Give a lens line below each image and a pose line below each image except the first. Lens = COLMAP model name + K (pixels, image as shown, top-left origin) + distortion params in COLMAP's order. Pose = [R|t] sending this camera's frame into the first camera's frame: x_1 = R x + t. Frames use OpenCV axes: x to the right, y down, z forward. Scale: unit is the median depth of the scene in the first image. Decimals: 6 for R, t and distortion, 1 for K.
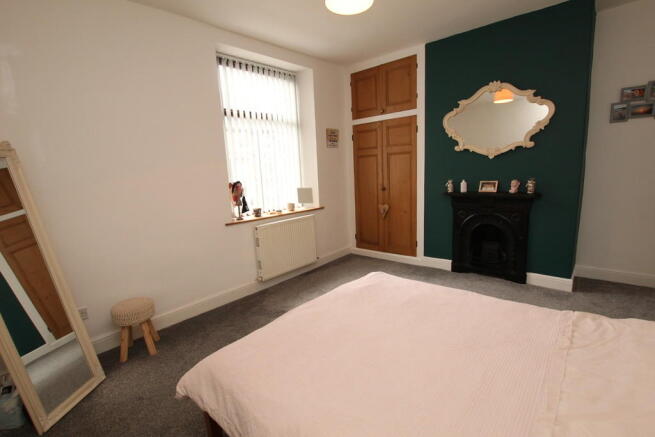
lens RADIAL K [[299.3, 0, 327.5], [0, 299.3, 218.5], [0, 0, 1]] dist [-0.051183, 0.000012]
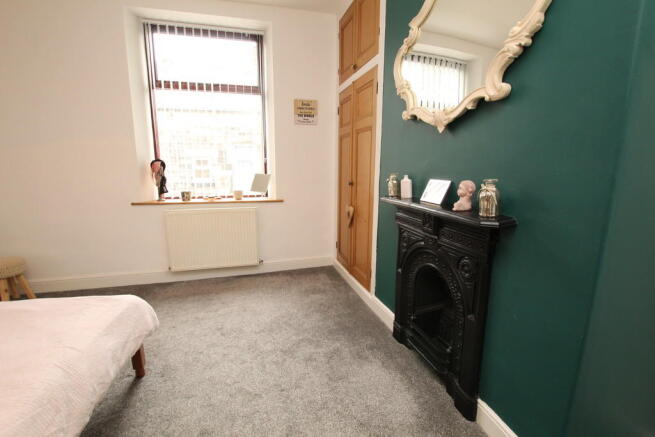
lens RADIAL K [[295.6, 0, 327.5], [0, 295.6, 218.5], [0, 0, 1]] dist [-0.062472, -0.000152]
pose [[0.866206, 0.146741, -0.477656, 0.499392], [-0.133302, 0.989126, 0.062133, -0.056916], [0.481579, 0.009852, 0.876347, 0.398998]]
